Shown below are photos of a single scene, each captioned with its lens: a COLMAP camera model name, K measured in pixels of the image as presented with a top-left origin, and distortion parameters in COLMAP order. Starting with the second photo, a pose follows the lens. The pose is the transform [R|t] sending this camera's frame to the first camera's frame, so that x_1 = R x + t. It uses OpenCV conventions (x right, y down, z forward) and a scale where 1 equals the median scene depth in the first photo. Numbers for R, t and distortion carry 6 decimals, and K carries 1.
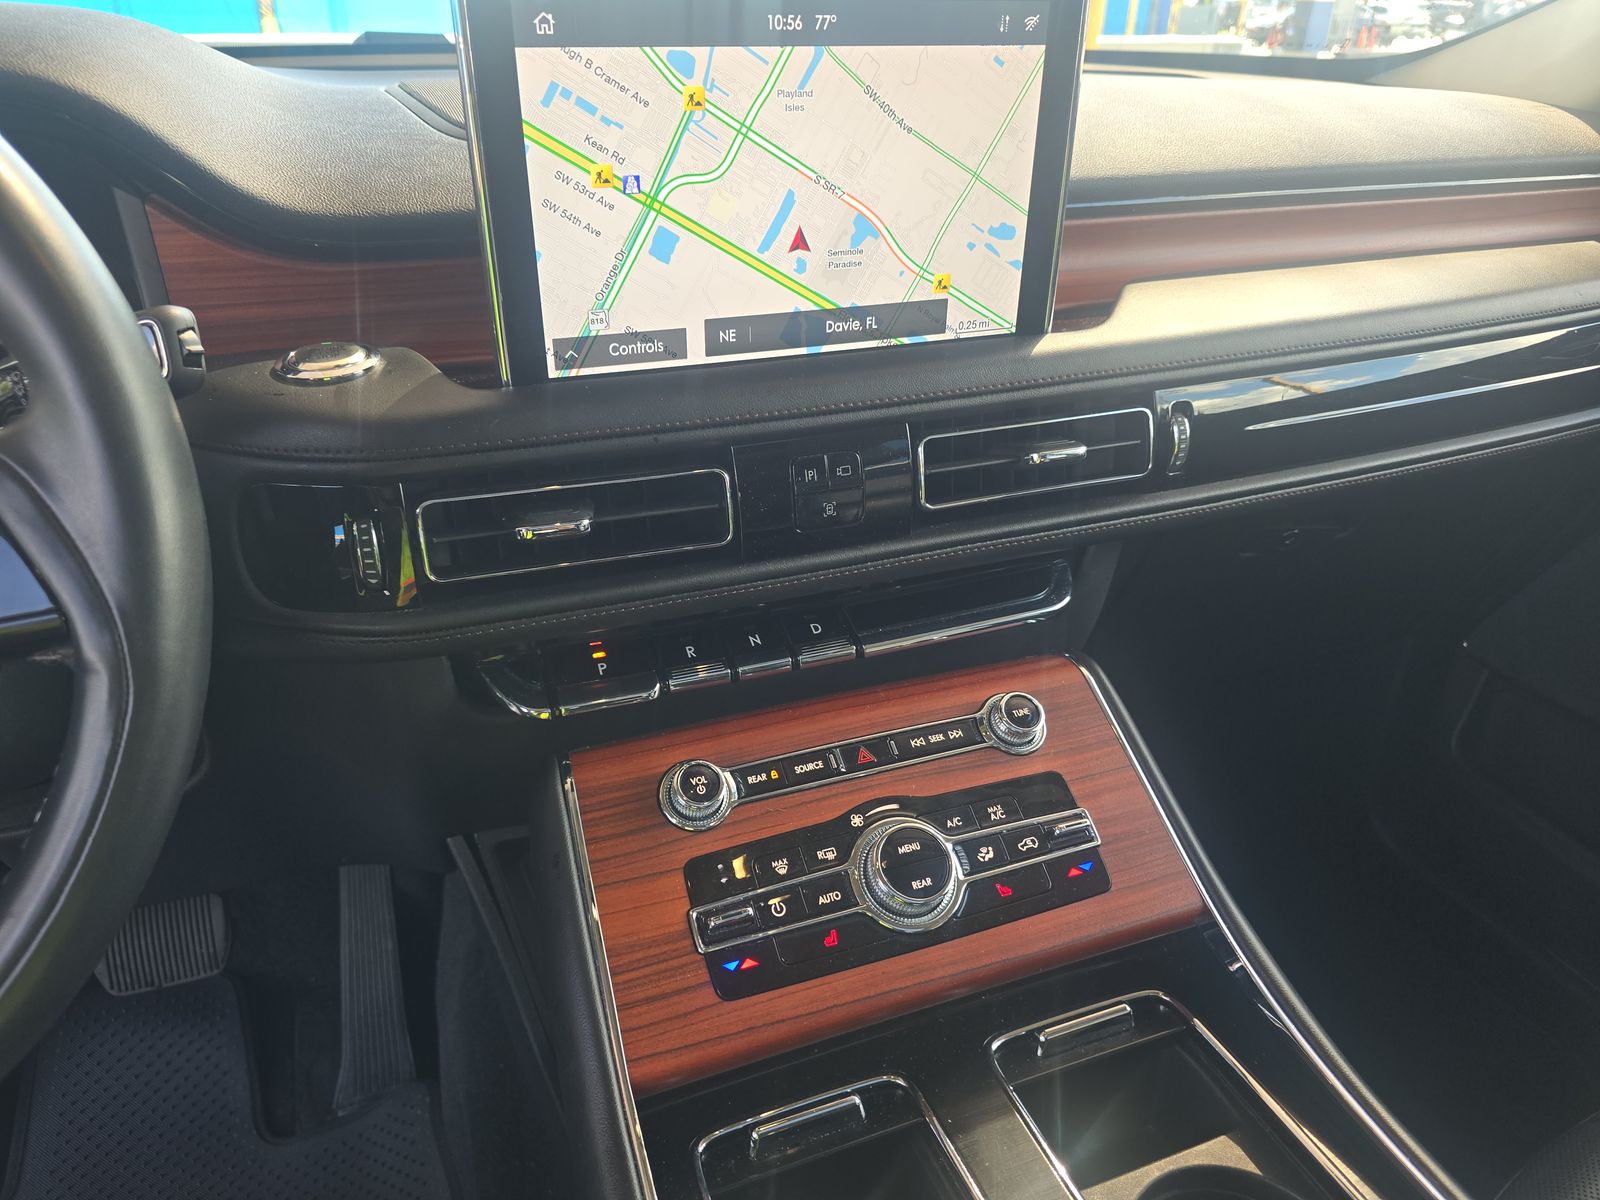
lens RADIAL K [[1135.7, 0, 791.6], [0, 1135.7, 596.3], [0, 0, 1]] dist [0.039380, -0.039716]
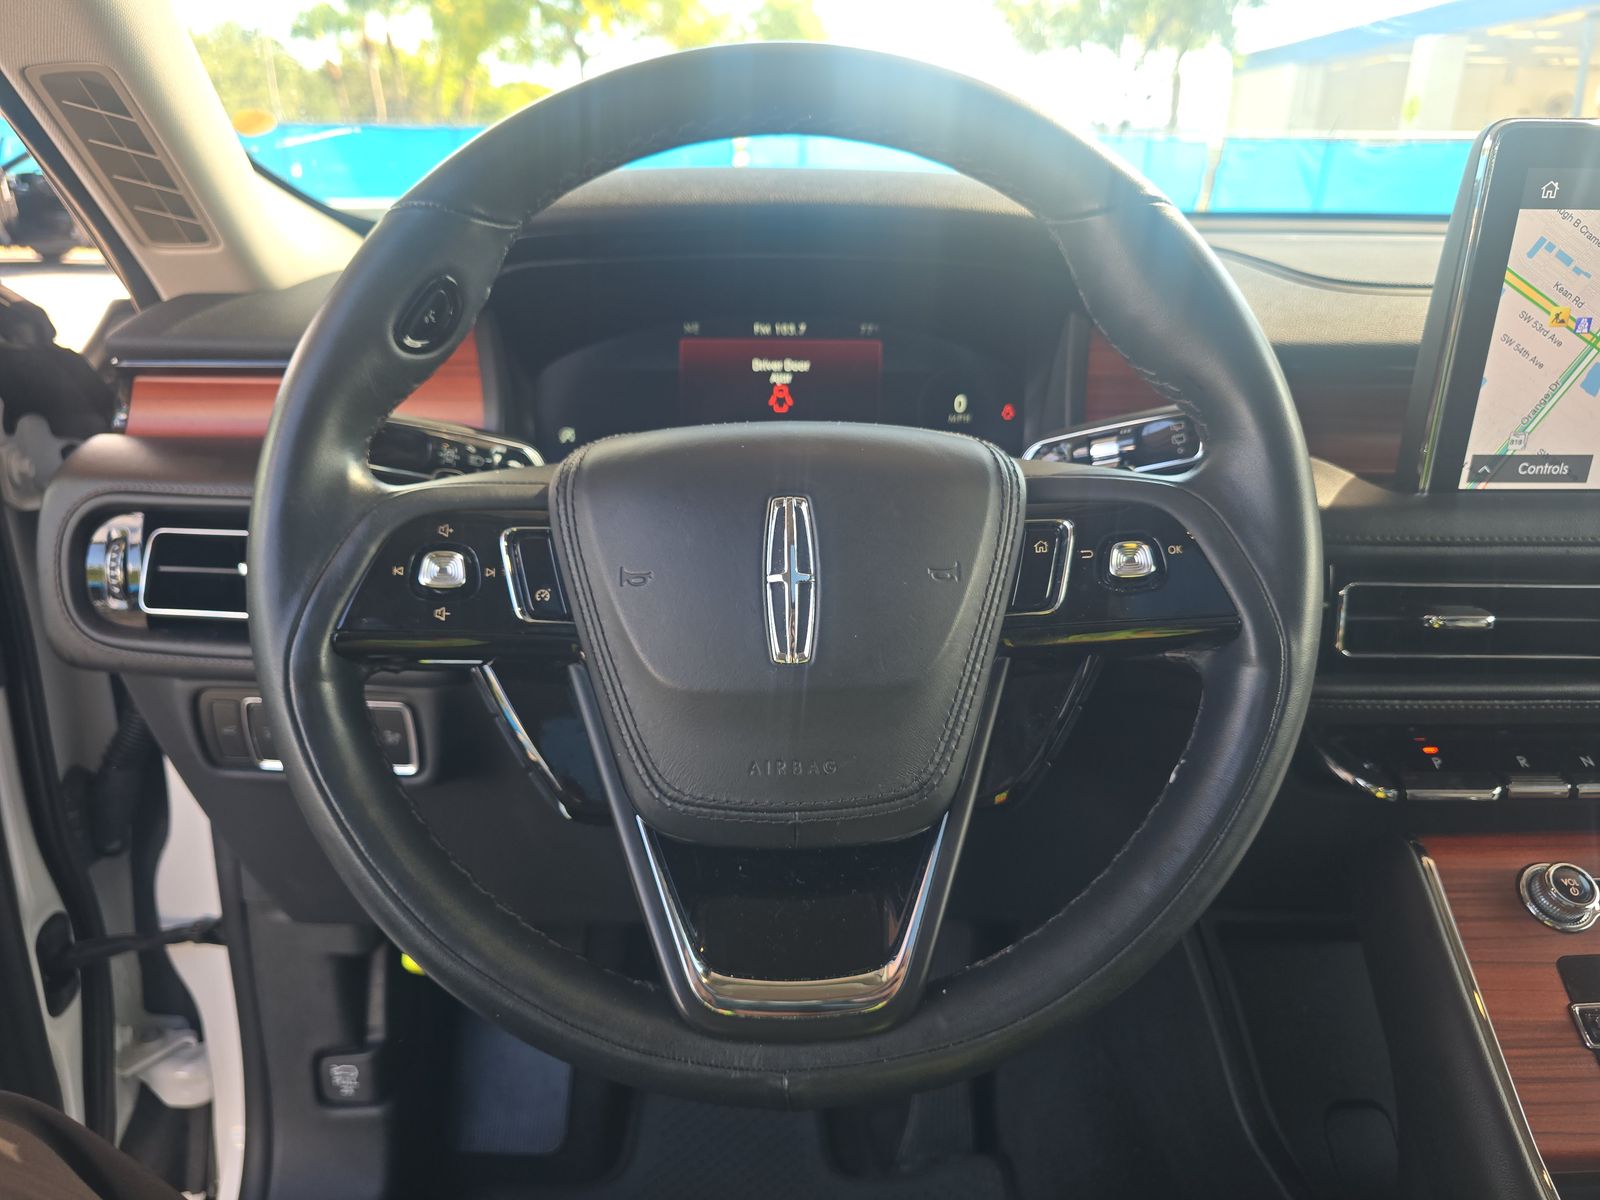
lens RADIAL K [[1135.7, 0, 793.3], [0, 1135.7, 588.1], [0, 0, 1]] dist [0.039380, -0.039716]
pose [[0.941541, 0.112430, -0.317584, -0.465710], [-0.155493, 0.981283, -0.113599, 0.134686], [0.298868, 0.156340, 0.941401, -0.239431]]
